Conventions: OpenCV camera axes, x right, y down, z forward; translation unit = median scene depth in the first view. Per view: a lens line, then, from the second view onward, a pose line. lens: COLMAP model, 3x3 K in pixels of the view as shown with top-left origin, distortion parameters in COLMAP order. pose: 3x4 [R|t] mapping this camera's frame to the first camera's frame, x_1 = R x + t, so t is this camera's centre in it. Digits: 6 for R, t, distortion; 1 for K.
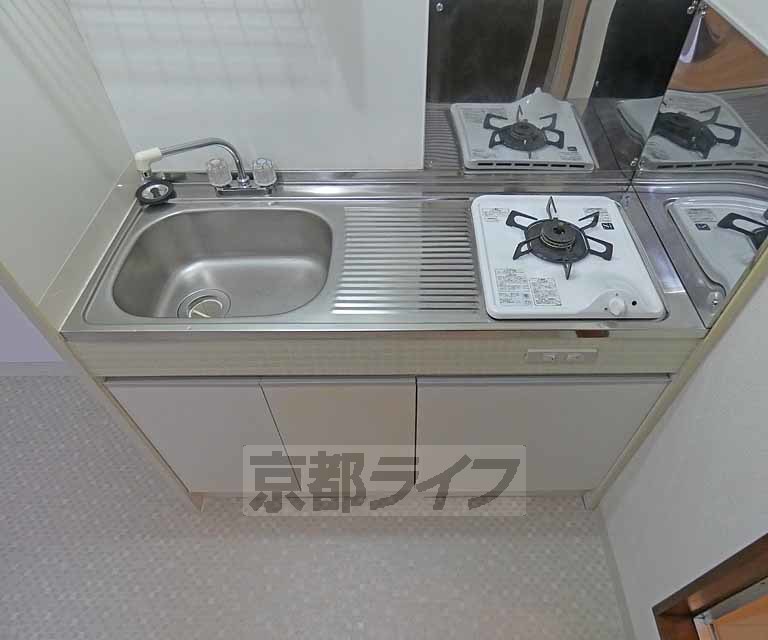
lens RADIAL K [[514.6, 0, 389.7], [0, 514.6, 310.4], [0, 0, 1]] dist [-0.019830, -0.001110]
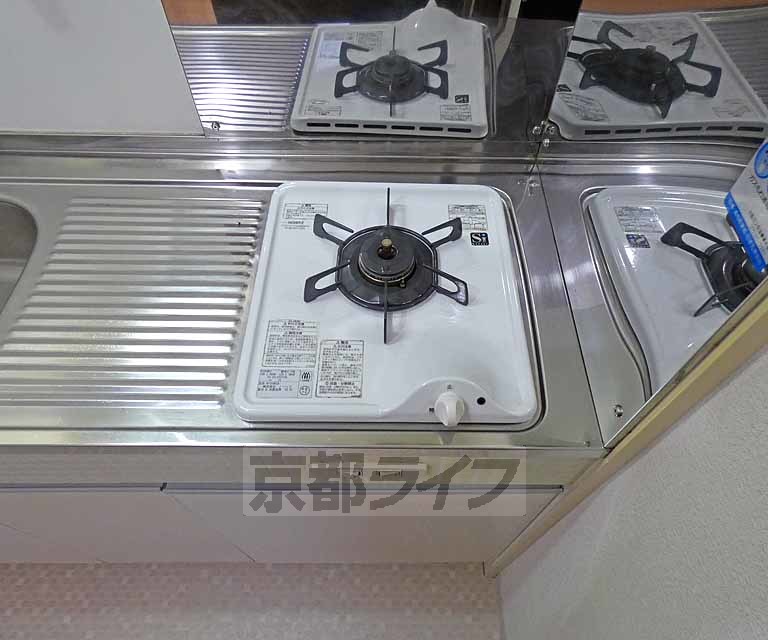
lens RADIAL K [[514.6, 0, 389.7], [0, 514.6, 310.4], [0, 0, 1]] dist [-0.019830, -0.001110]
pose [[0.999881, 0.009359, 0.012237, 0.301003], [-0.010812, 0.992142, 0.124649, -0.149937], [-0.010974, -0.124766, 0.992125, 0.368995]]
